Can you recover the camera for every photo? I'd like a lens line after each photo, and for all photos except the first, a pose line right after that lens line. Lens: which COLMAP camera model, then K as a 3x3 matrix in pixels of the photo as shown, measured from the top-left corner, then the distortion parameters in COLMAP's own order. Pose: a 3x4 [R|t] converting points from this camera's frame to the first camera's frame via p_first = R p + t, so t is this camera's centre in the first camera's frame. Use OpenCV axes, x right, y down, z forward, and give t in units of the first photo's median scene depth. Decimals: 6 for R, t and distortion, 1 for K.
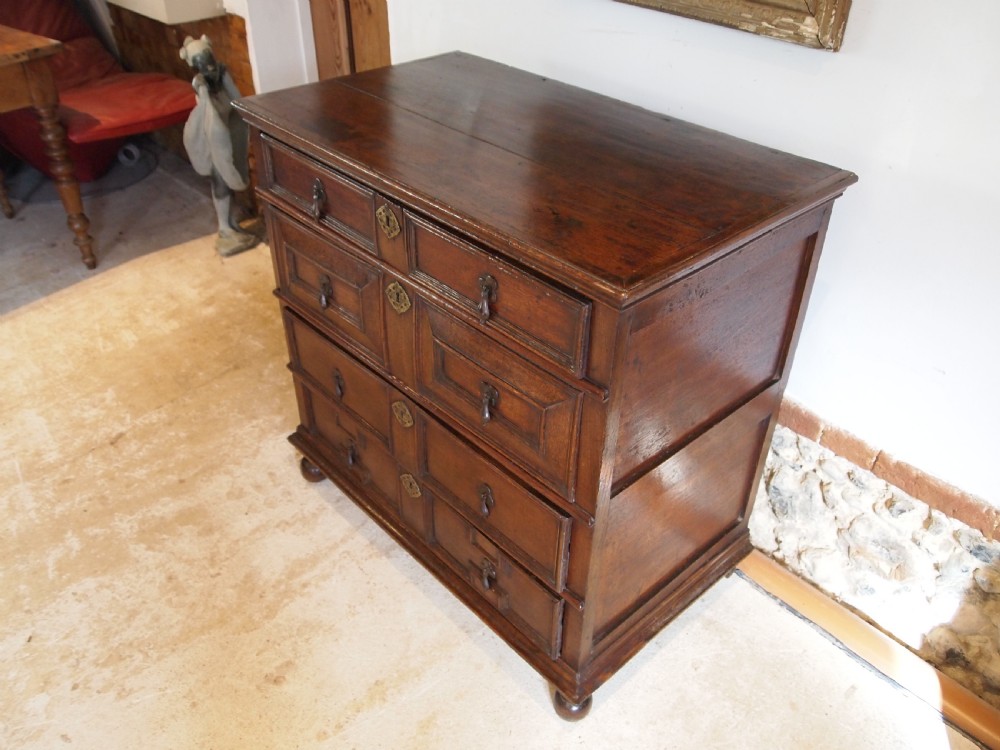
lens RADIAL K [[804.0, 0, 500.0], [0, 804.0, 375.0], [0, 0, 1]] dist [-0.045765, 0.000665]
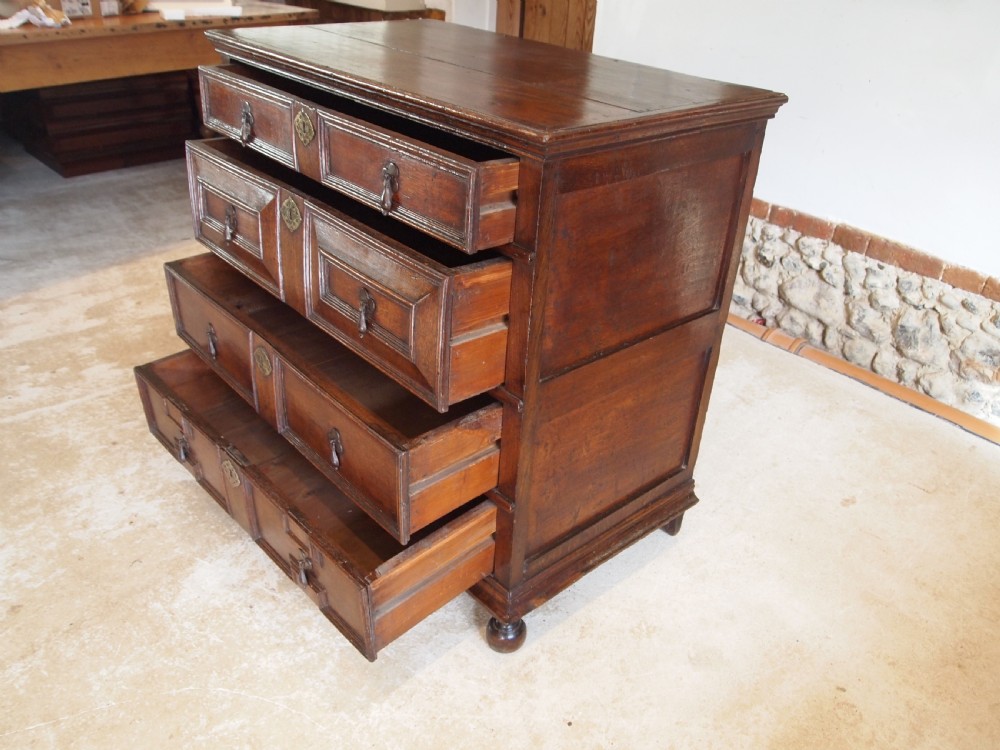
lens RADIAL K [[806.1, 0, 503.6], [0, 806.1, 374.0], [0, 0, 1]] dist [-0.047532, 0.004209]
pose [[0.998488, 0.050307, 0.022179, -0.346370], [-0.047705, 0.993290, -0.105350, 0.383204], [-0.027330, 0.104133, 0.994188, -0.311181]]
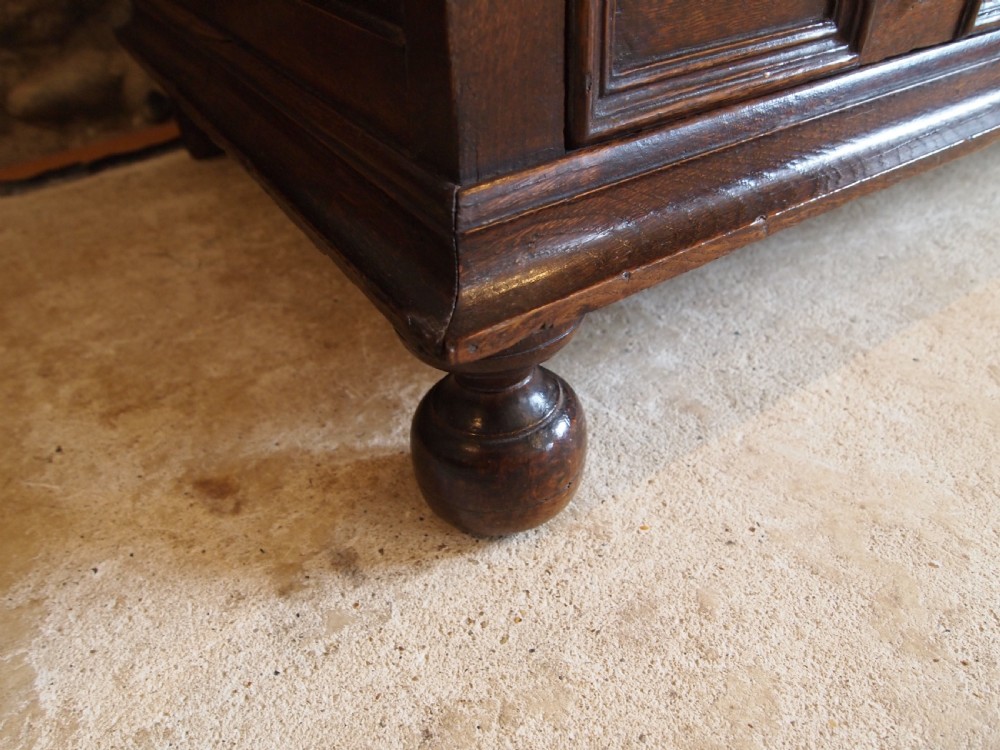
lens RADIAL K [[772.0, 0, 500.0], [0, 772.0, 375.0], [0, 0, 1]] dist [-0.029573, 0.001088]
pose [[0.157657, -0.619845, 0.768724, -0.386129], [0.615235, 0.670566, 0.414519, 0.037206], [-0.772418, 0.407594, 0.487070, 0.999001]]
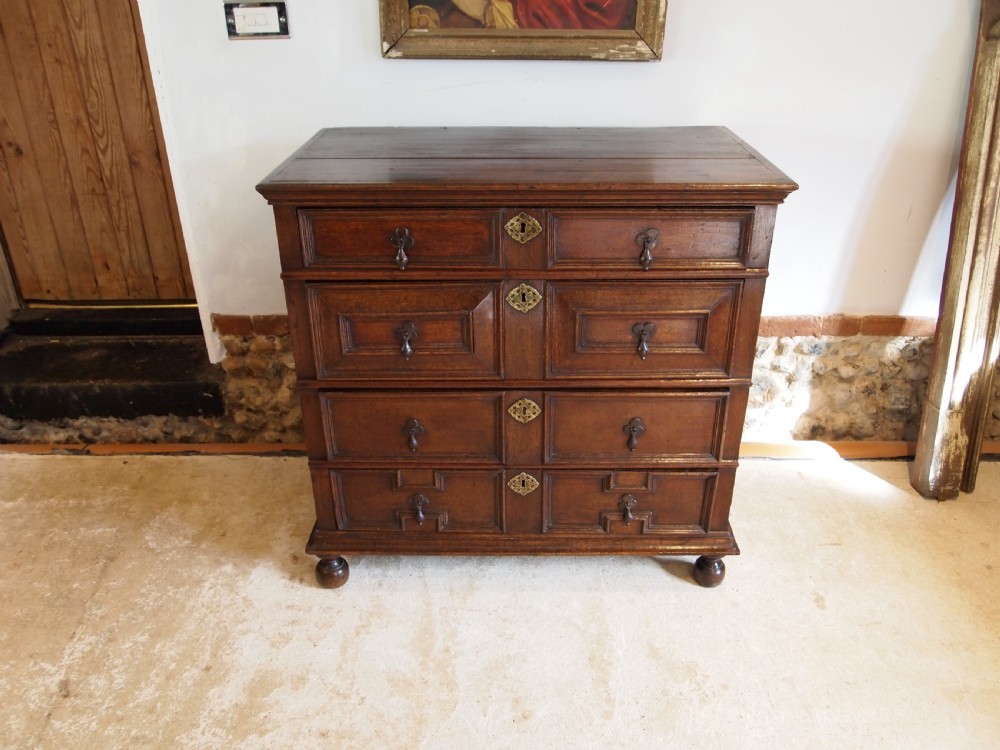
lens RADIAL K [[806.1, 0, 503.6], [0, 806.1, 374.0], [0, 0, 1]] dist [-0.047532, 0.004209]
pose [[0.688252, -0.346698, 0.637268, -0.665903], [0.437667, 0.898988, 0.016401, -0.021789], [-0.578582, 0.267623, 0.770468, 0.118260]]
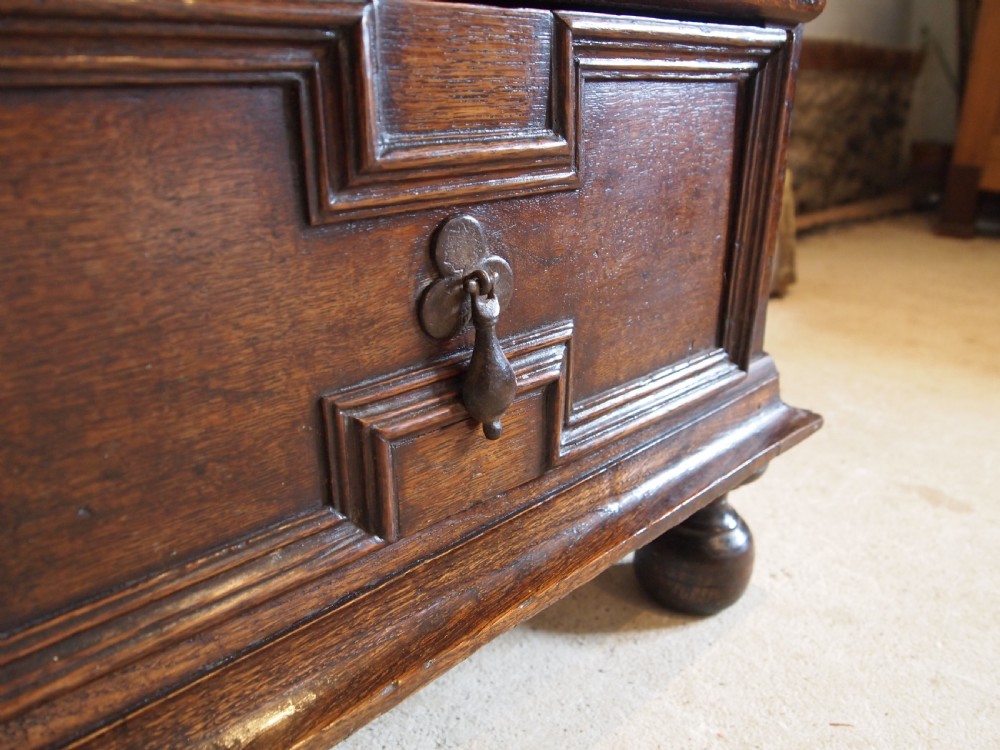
lens RADIAL K [[785.8, 0, 504.1], [0, 785.8, 375.2], [0, 0, 1]] dist [-0.051498, -0.001687]
pose [[-0.022883, -0.363740, 0.931219, -0.150922], [0.588150, 0.748321, 0.306751, 0.167657], [-0.808428, 0.554716, 0.196810, 0.782134]]
